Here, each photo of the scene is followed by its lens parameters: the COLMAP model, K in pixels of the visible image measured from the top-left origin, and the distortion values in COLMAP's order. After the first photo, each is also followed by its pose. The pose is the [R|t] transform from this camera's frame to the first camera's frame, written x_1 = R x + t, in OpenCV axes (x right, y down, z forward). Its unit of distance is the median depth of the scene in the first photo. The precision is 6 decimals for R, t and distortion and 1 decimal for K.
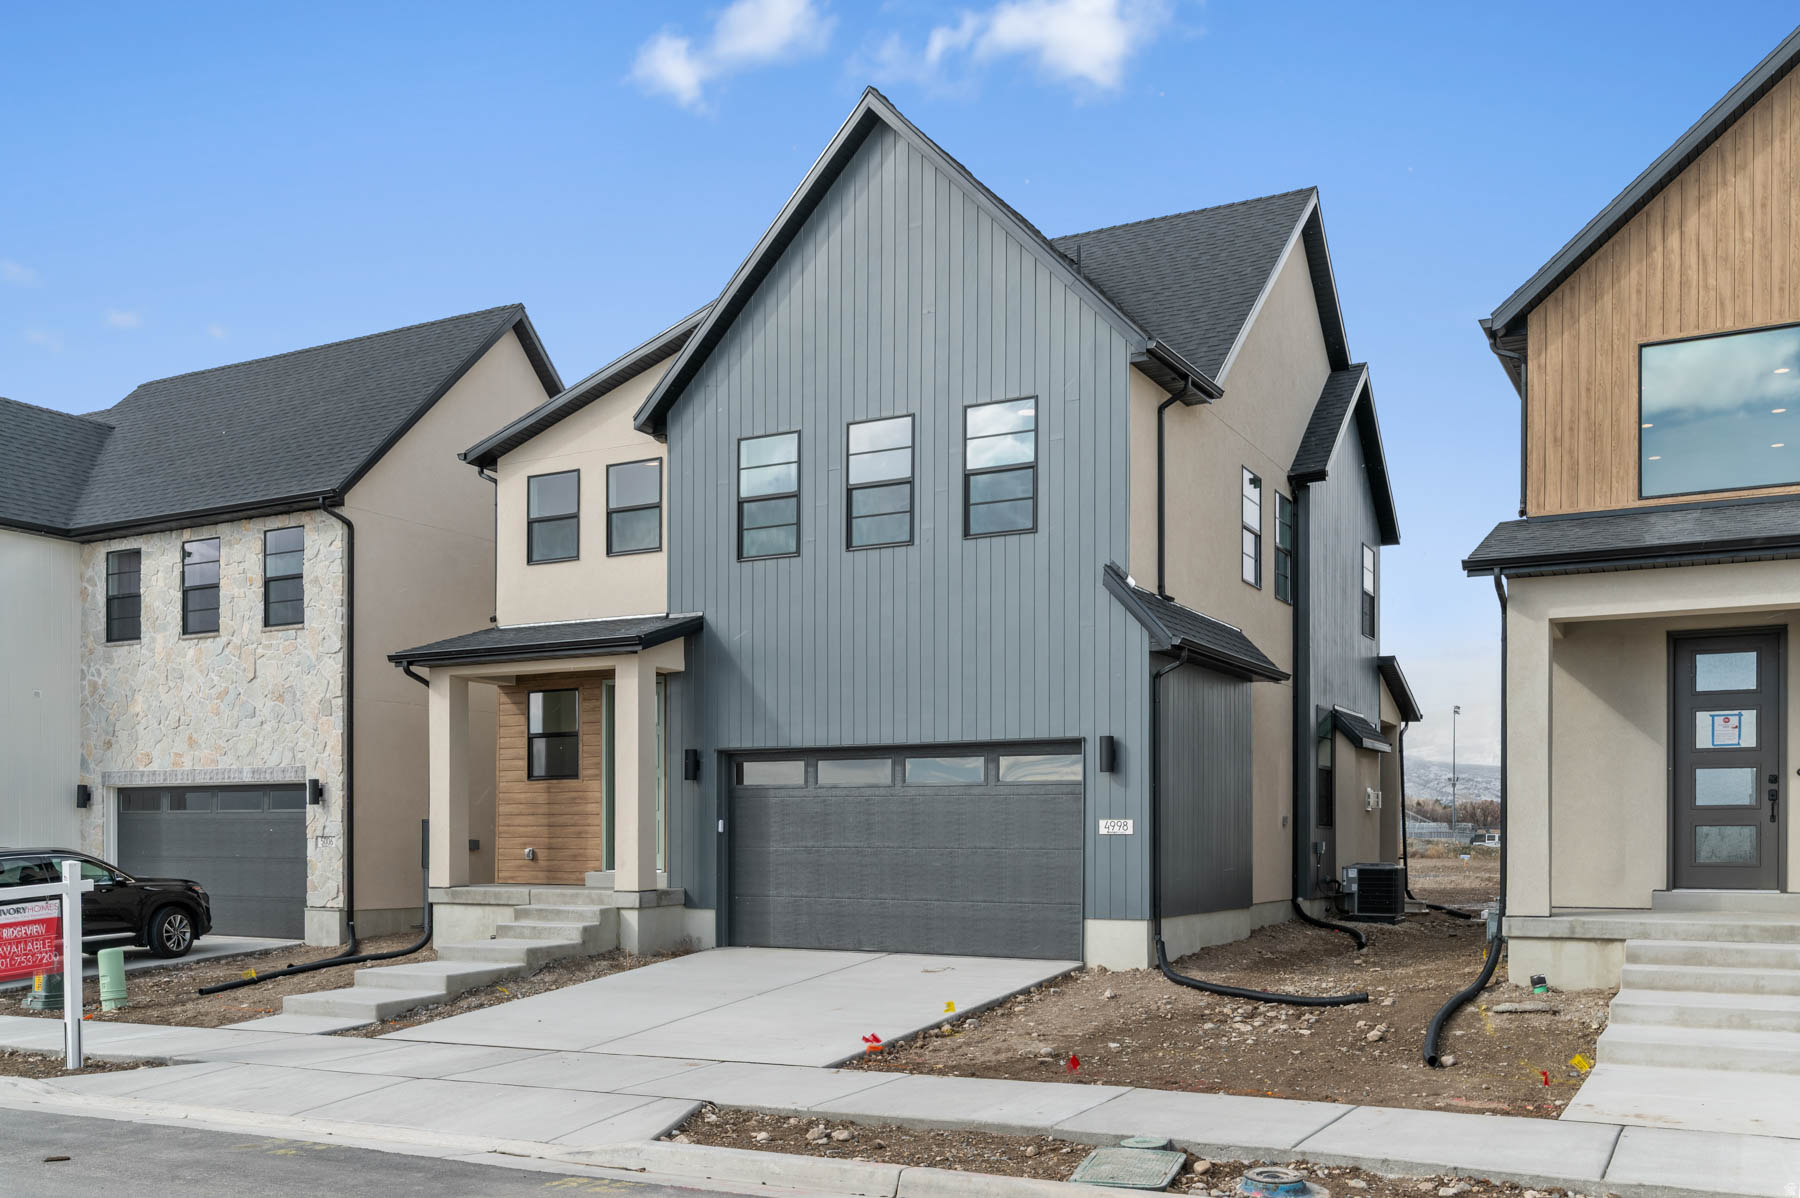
lens RADIAL K [[1527.3, 0, 899.5], [0, 1527.3, 584.0], [0, 0, 1]] dist [0.005217, 0.005562]
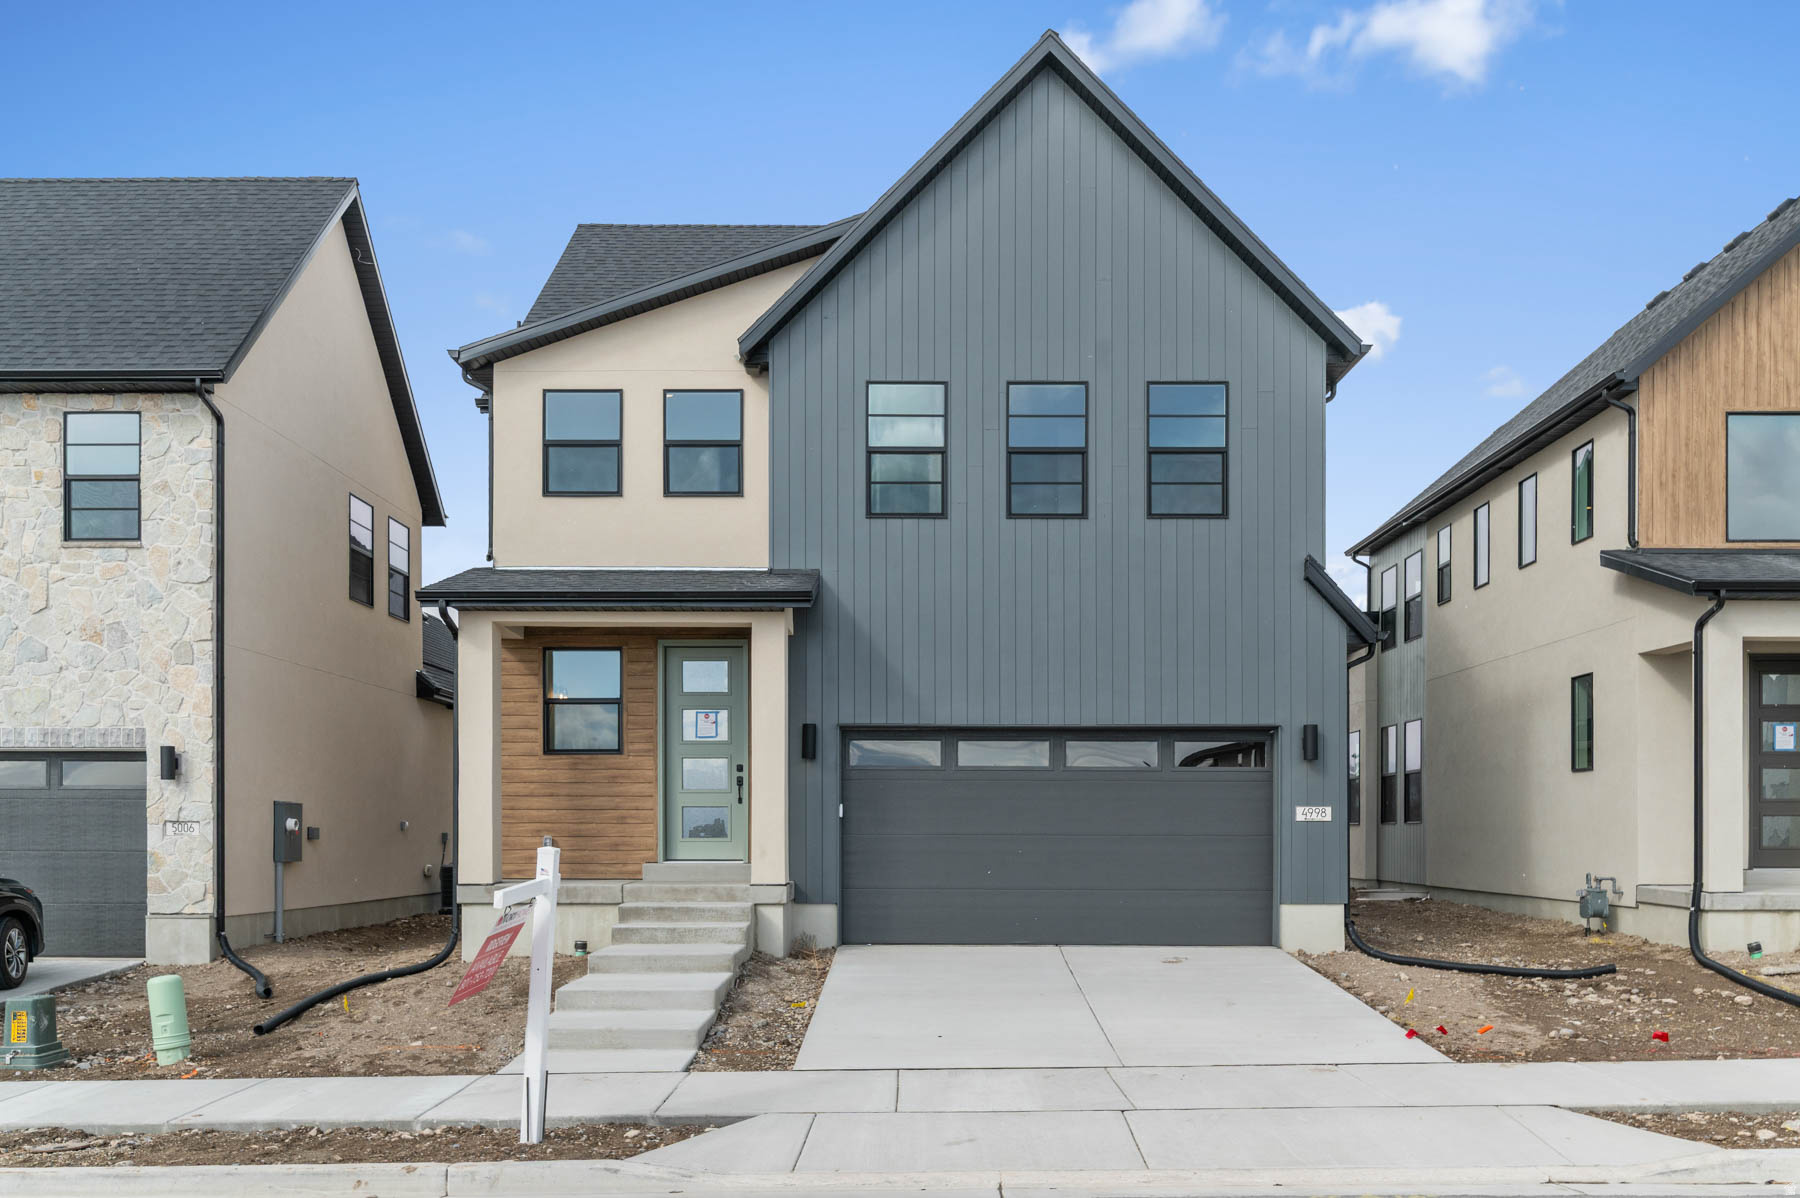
lens RADIAL K [[1455.9, 0, 900.0], [0, 1455.9, 616.5], [0, 0, 1]] dist [0.005827, 0.000411]
pose [[0.884021, 0.070042, 0.462171, -0.465694], [-0.077844, 0.996963, -0.002194, 0.042447], [-0.460921, -0.034038, 0.886788, 0.222150]]
